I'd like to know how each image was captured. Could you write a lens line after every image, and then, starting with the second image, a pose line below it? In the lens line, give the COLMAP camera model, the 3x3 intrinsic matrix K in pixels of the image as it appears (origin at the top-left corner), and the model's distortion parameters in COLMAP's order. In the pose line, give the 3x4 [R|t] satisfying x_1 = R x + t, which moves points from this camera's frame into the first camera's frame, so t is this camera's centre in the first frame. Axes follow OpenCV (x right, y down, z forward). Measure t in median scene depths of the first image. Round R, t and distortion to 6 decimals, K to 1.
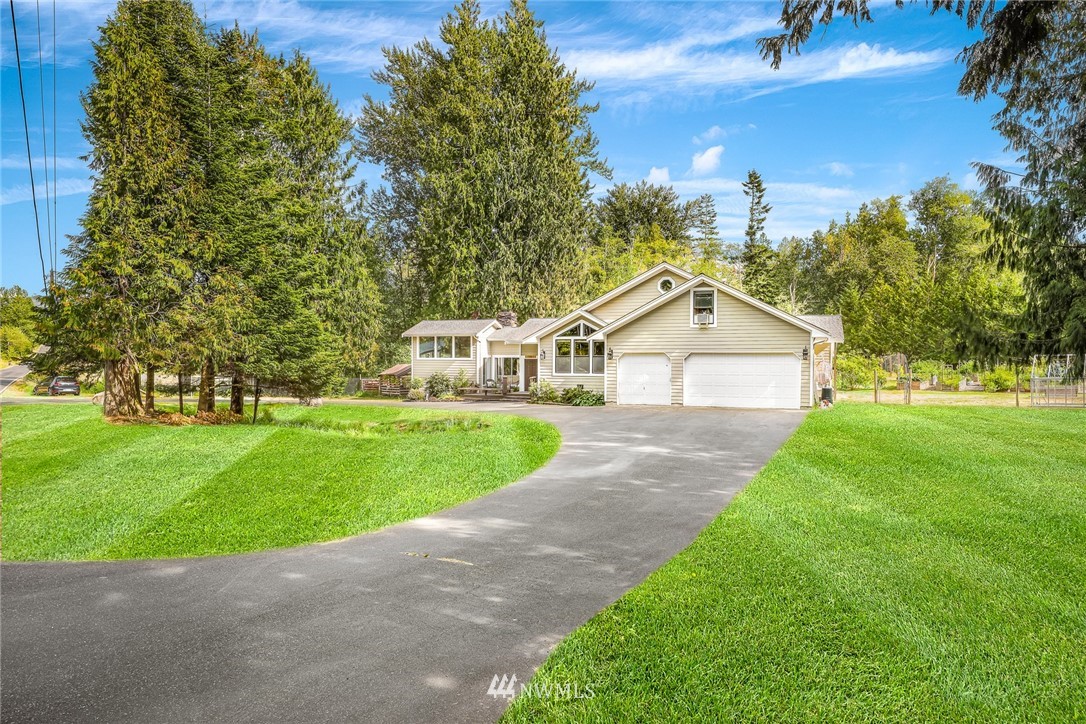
lens RADIAL K [[700.4, 0, 543.0], [0, 700.4, 362.0], [0, 0, 1]] dist [0.007261, 0.004183]
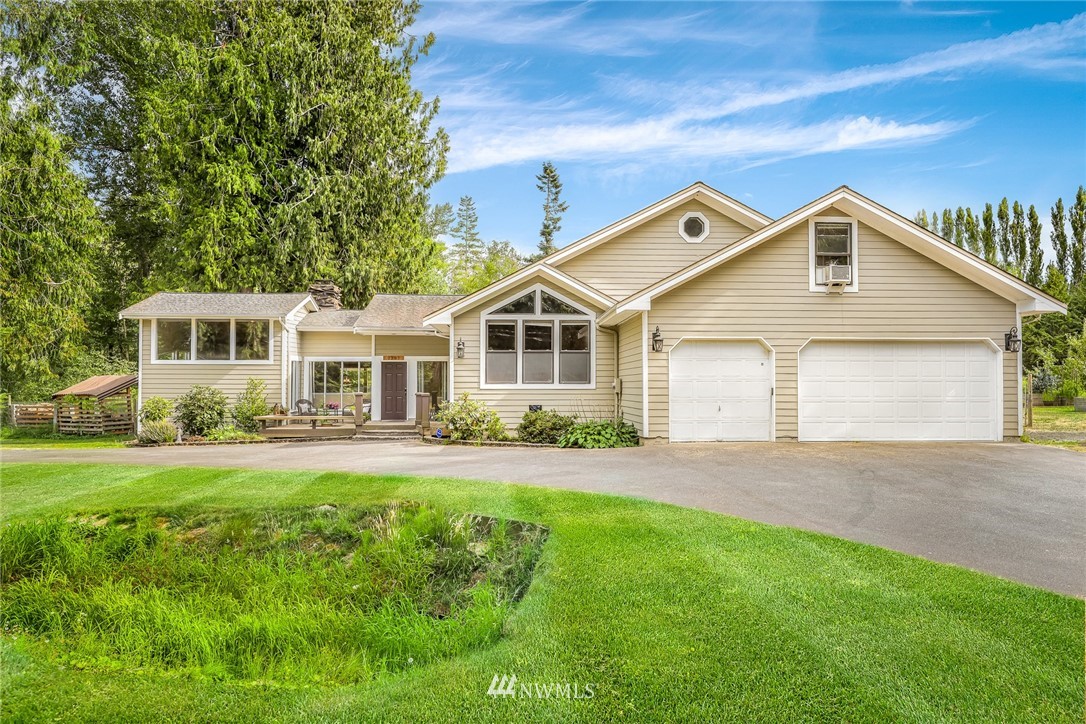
lens RADIAL K [[700.4, 0, 543.0], [0, 700.4, 362.0], [0, 0, 1]] dist [0.007261, 0.004183]
pose [[0.913935, 0.009050, 0.405759, -0.132391], [0.004752, 0.999444, -0.032995, 0.014353], [-0.405832, 0.032083, 0.913384, 0.428624]]
